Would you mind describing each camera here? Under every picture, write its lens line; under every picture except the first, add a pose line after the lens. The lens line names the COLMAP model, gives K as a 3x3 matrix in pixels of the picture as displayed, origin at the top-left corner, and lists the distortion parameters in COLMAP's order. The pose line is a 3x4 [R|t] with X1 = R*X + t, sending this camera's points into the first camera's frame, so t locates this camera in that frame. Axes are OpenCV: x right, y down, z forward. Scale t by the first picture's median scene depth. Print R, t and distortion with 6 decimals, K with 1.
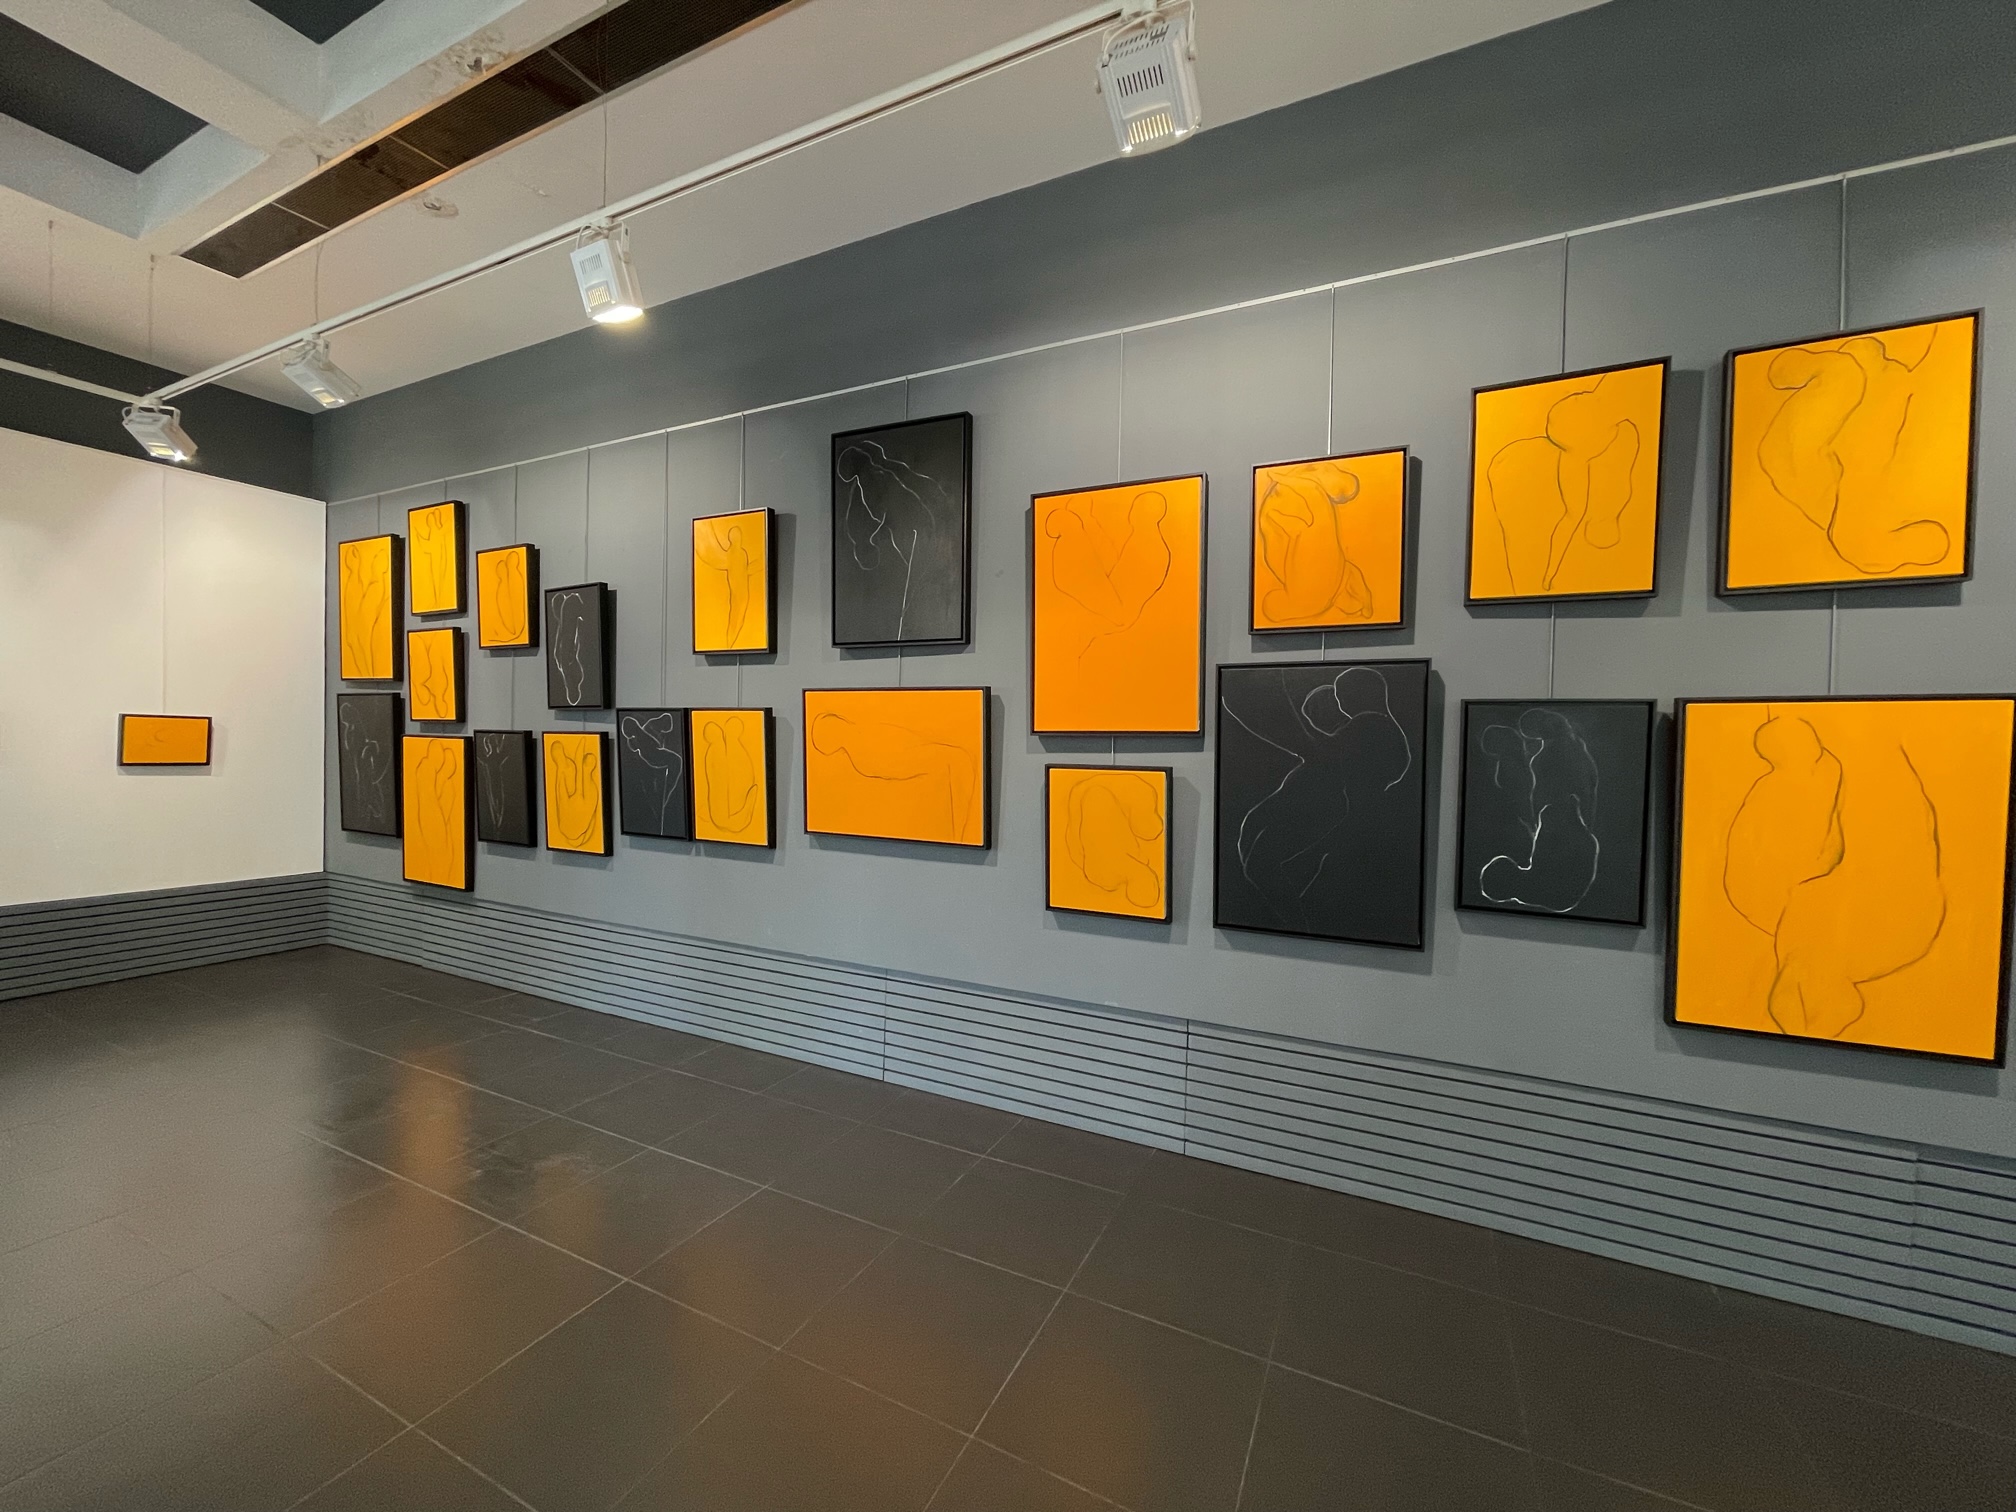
lens RADIAL K [[798.3, 0, 1008.6], [0, 798.3, 752.0], [0, 0, 1]] dist [-0.007441, 0.000314]
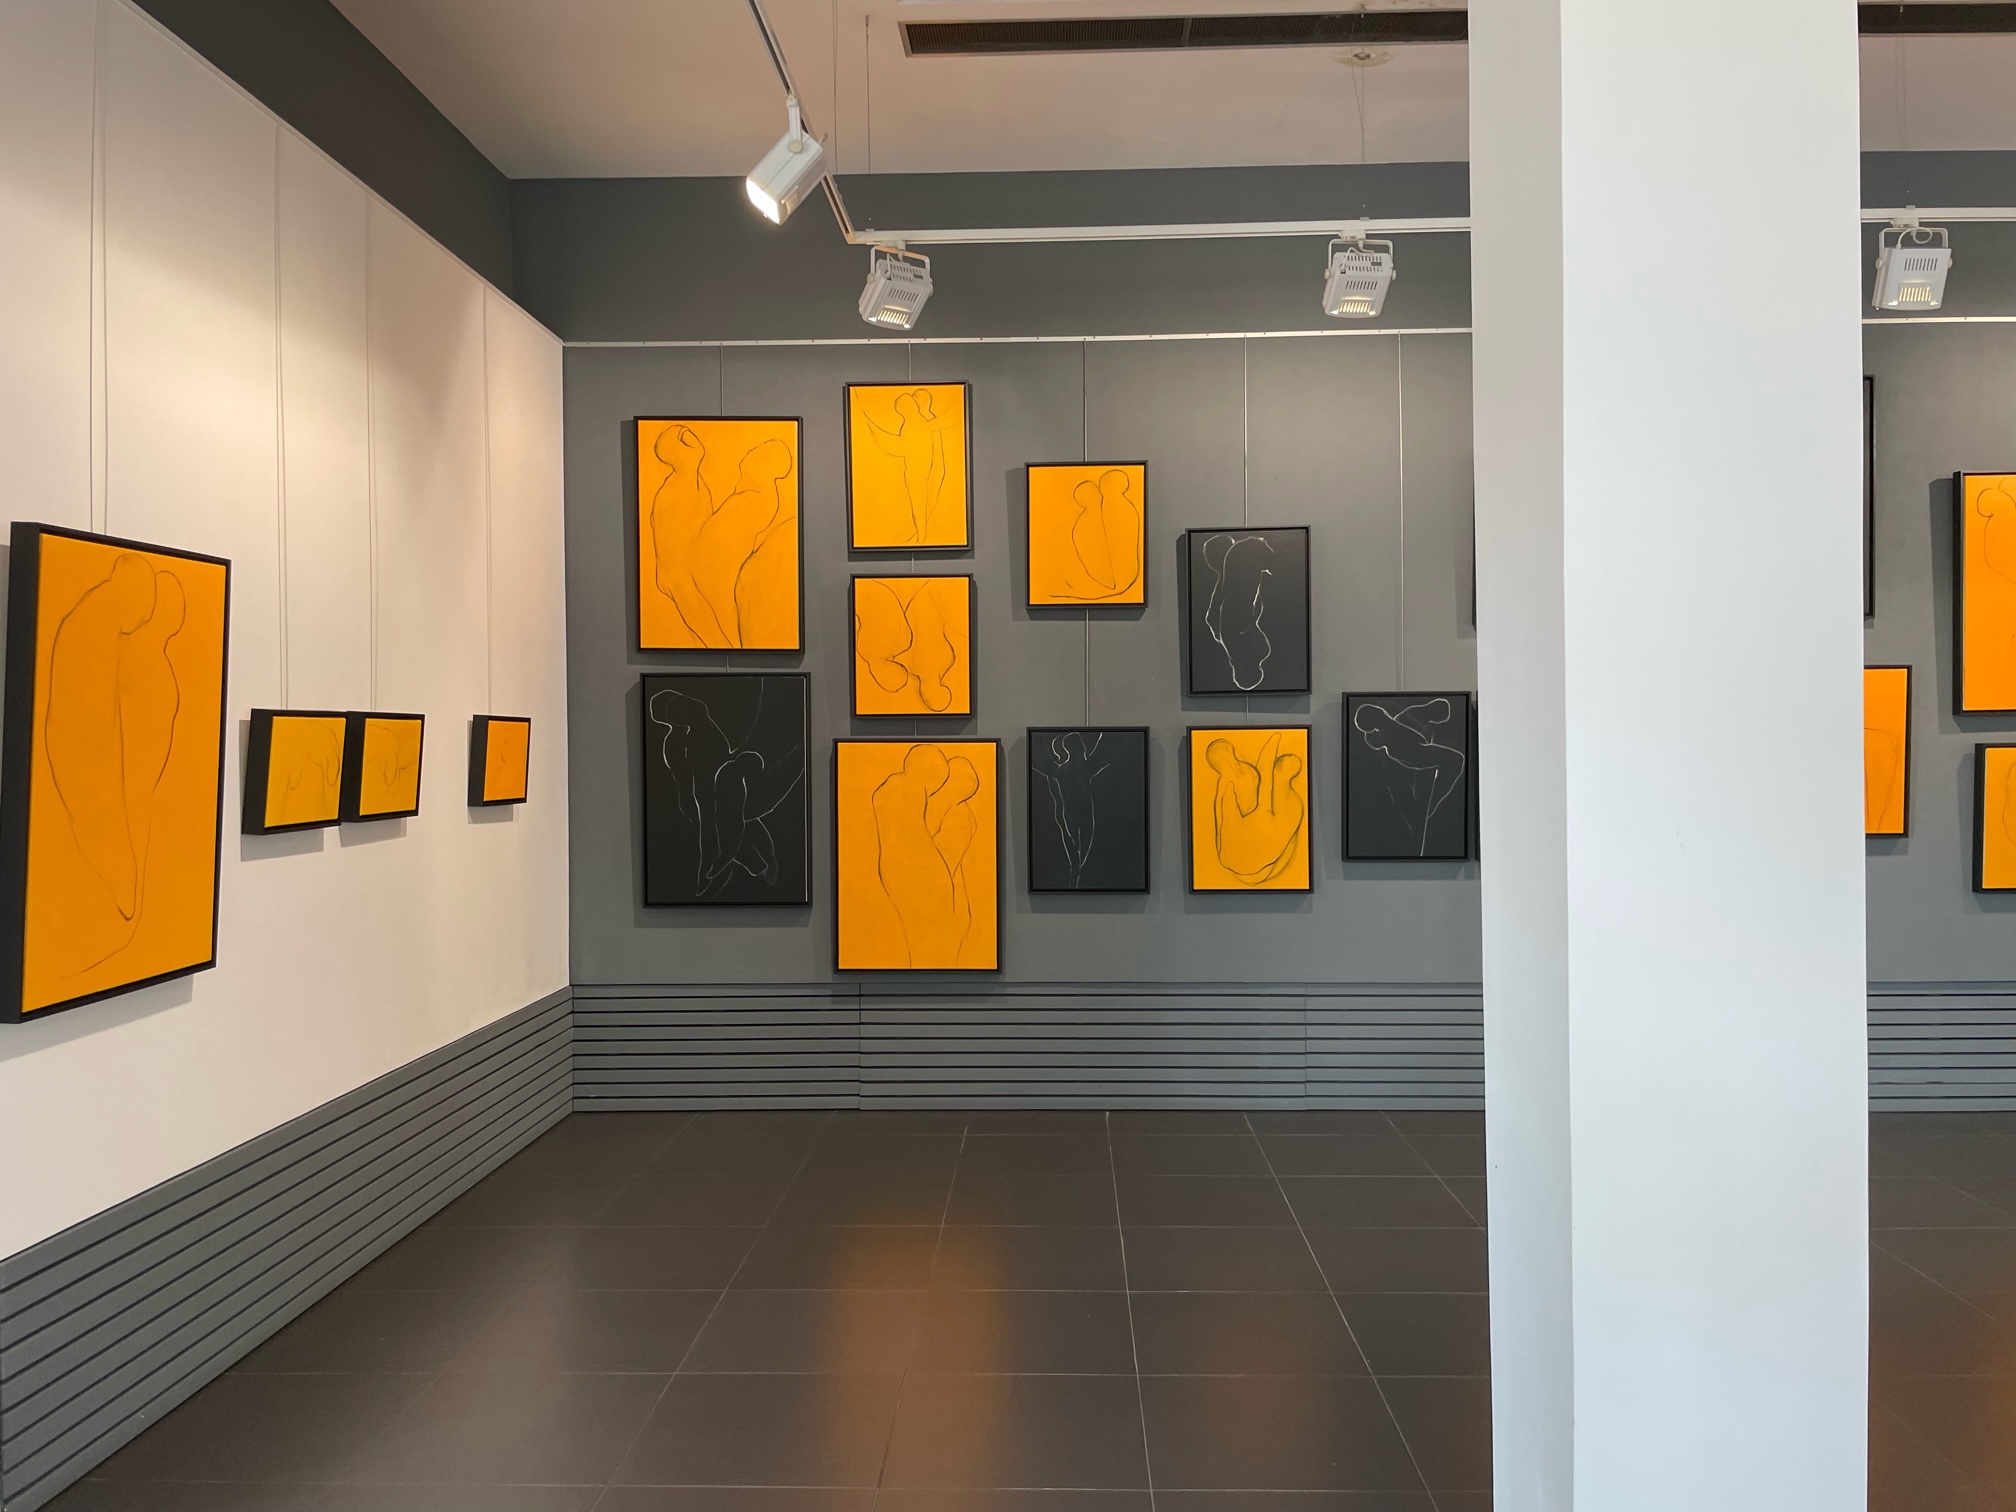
lens RADIAL K [[1517.2, 0, 1010.4], [0, 1517.2, 731.4], [0, 0, 1]] dist [0.080089, -0.111429]
pose [[0.911352, -0.025082, 0.410864, -1.616627], [0.031355, 0.999472, -0.008534, -0.019190], [-0.410433, 0.020660, 0.911657, -0.216213]]
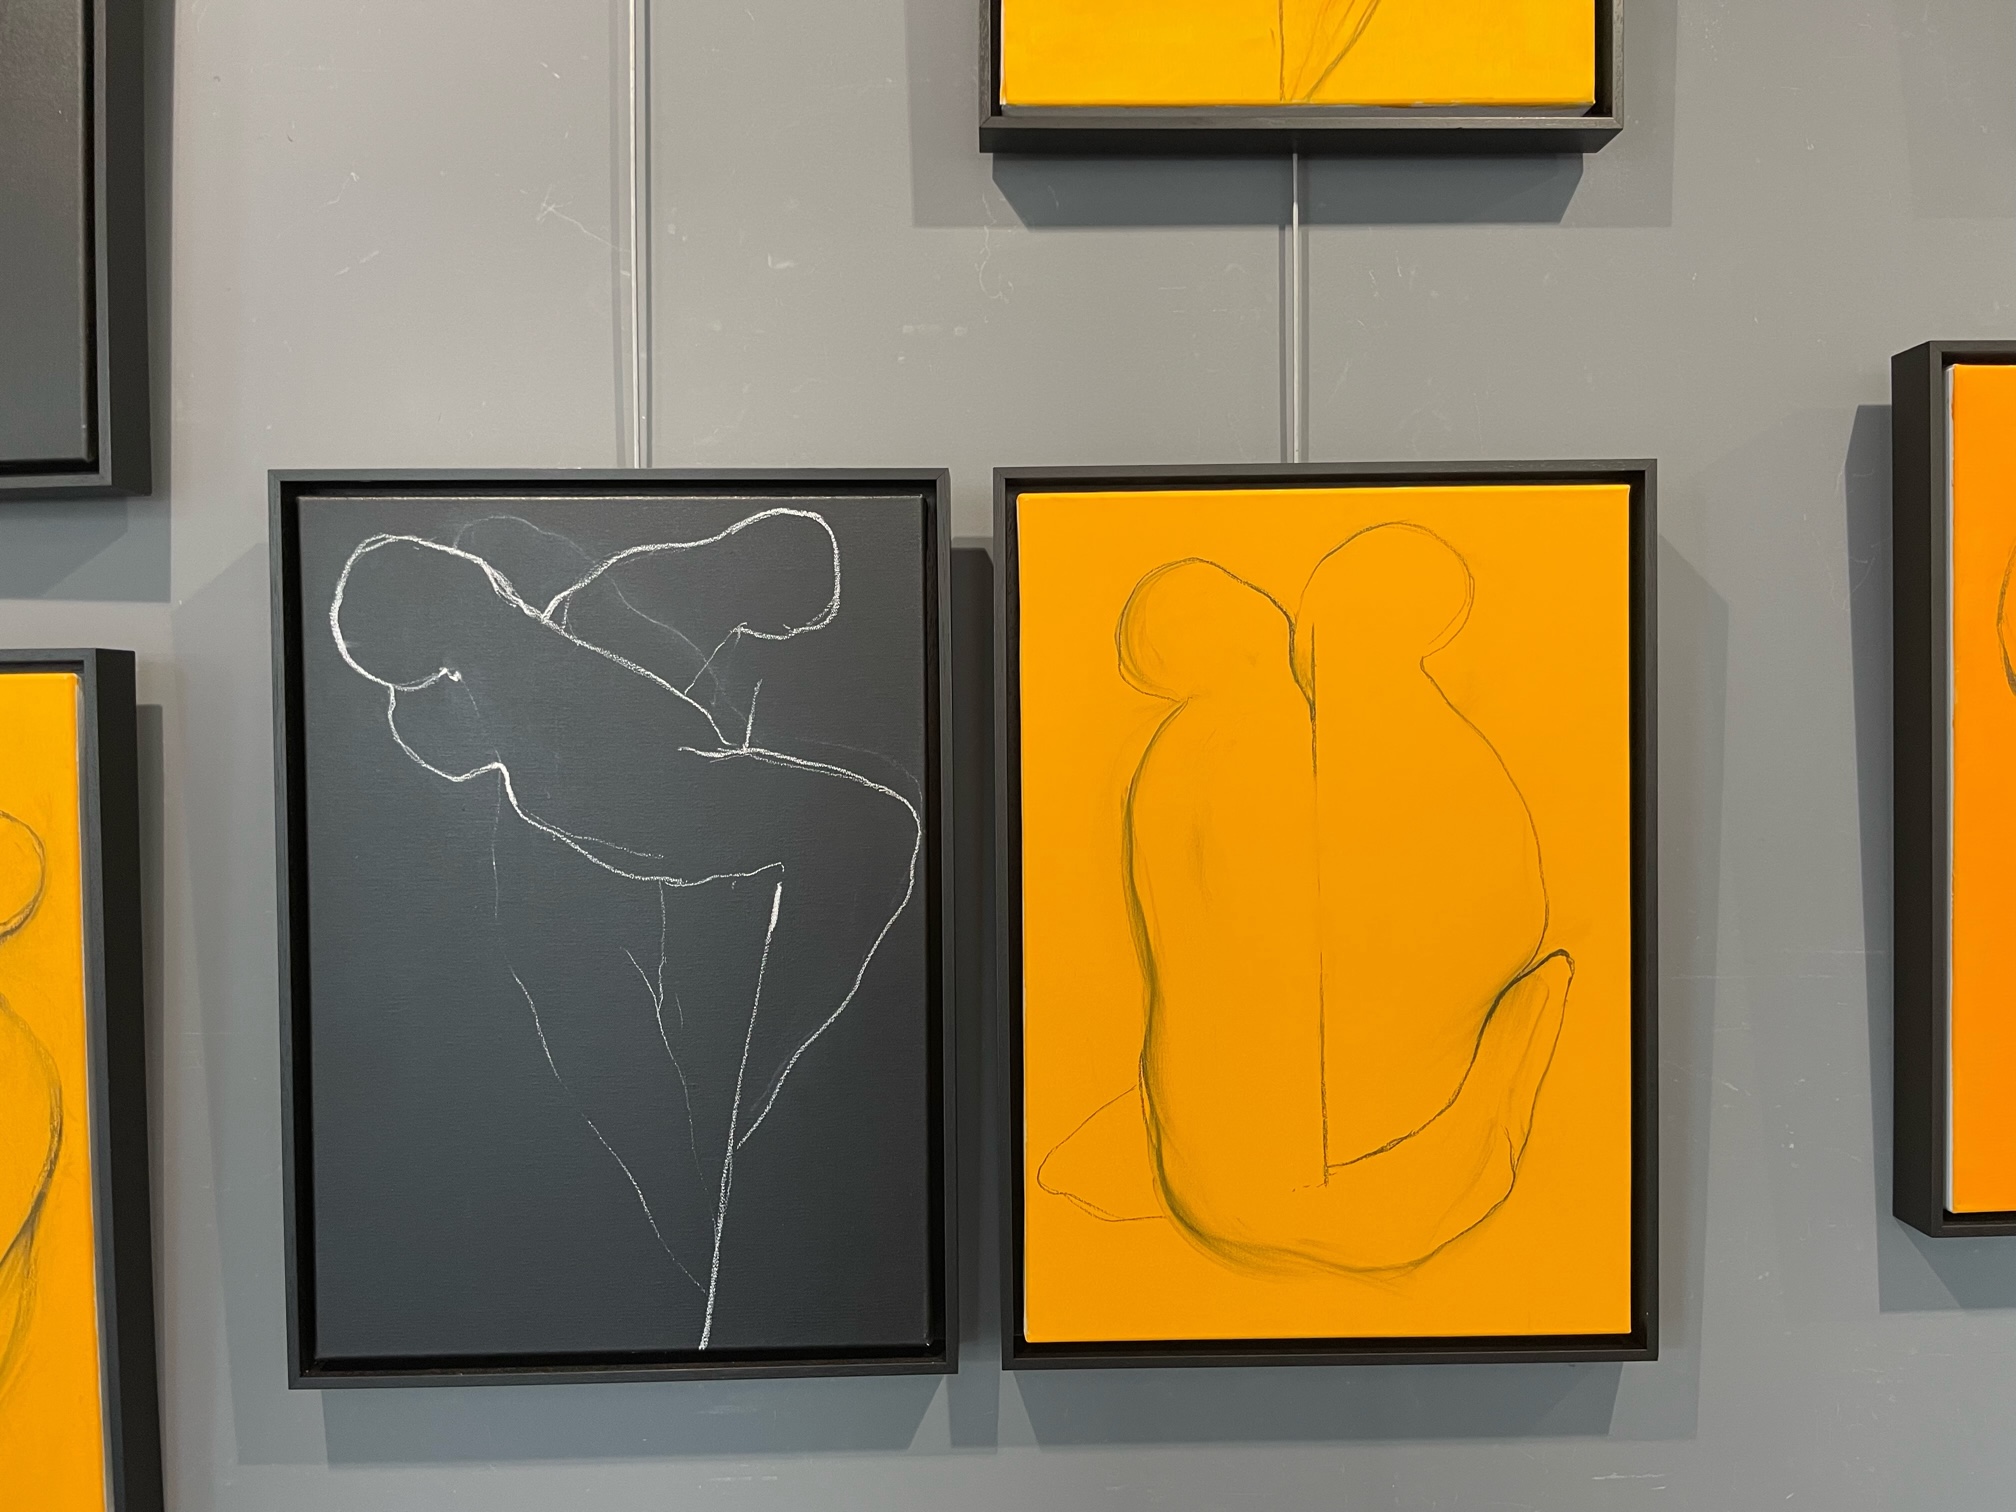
lens RADIAL K [[1517.2, 0, 1013.0], [0, 1517.2, 741.1], [0, 0, 1]] dist [0.080089, -0.111429]
pose [[0.889782, -0.014027, 0.456170, -0.588511], [0.036108, 0.998558, -0.039724, 0.007811], [-0.454955, 0.051818, 0.889006, 0.830718]]
